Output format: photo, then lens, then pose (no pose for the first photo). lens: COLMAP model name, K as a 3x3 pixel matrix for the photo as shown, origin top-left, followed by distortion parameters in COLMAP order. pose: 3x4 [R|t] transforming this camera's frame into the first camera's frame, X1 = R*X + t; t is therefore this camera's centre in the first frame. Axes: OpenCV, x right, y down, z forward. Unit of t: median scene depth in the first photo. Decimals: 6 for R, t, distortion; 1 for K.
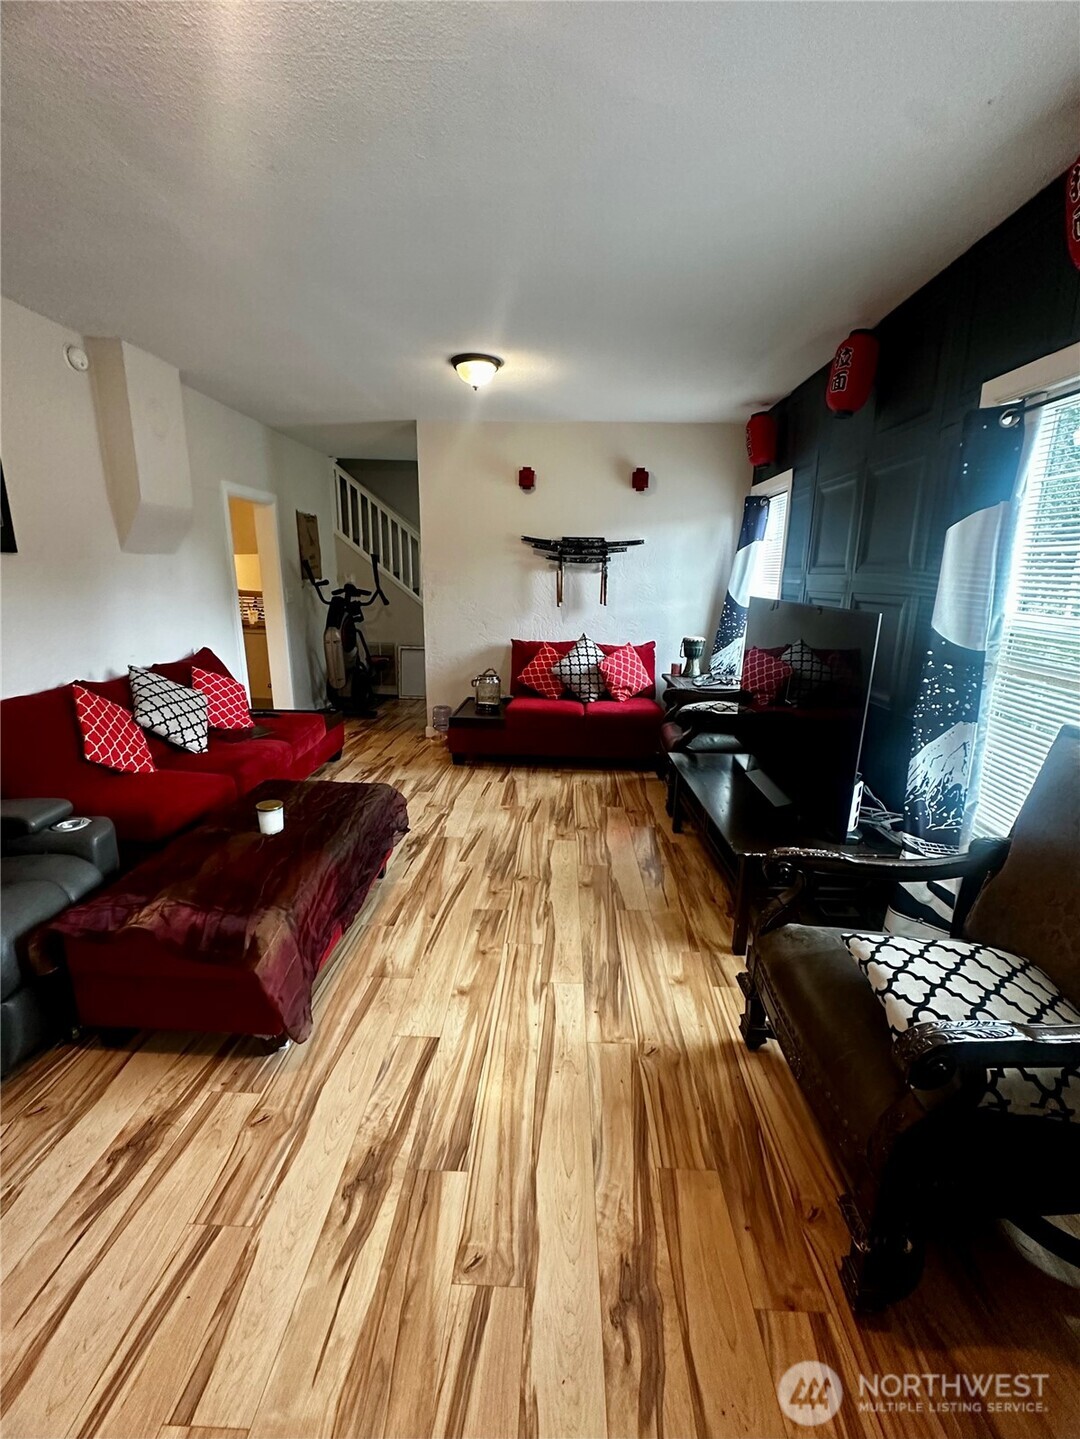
lens RADIAL K [[576.3, 0, 538.1], [0, 576.3, 713.7], [0, 0, 1]] dist [-0.006328, 0.000953]
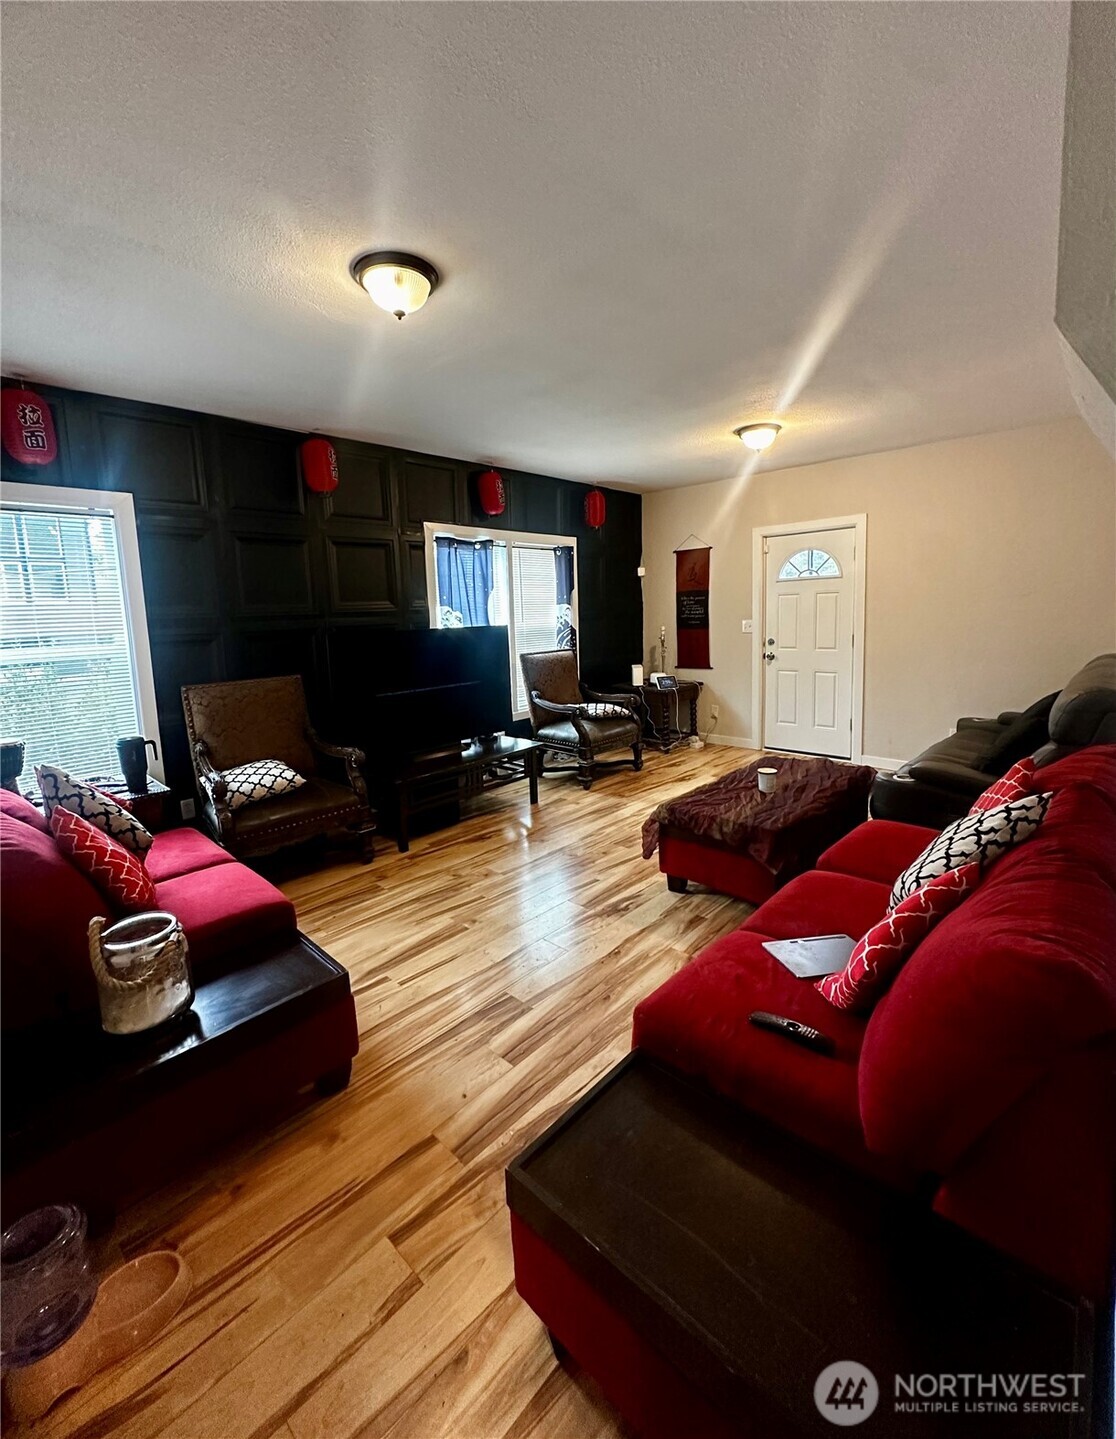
lens RADIAL K [[623.0, 0, 558.8], [0, 623.0, 717.0], [0, 0, 1]] dist [-0.001655, -0.000089]
pose [[-0.746595, -0.107106, 0.656600, -0.637387], [0.172994, 0.921749, 0.347062, -0.338474], [-0.642393, 0.372703, -0.669645, 1.365282]]
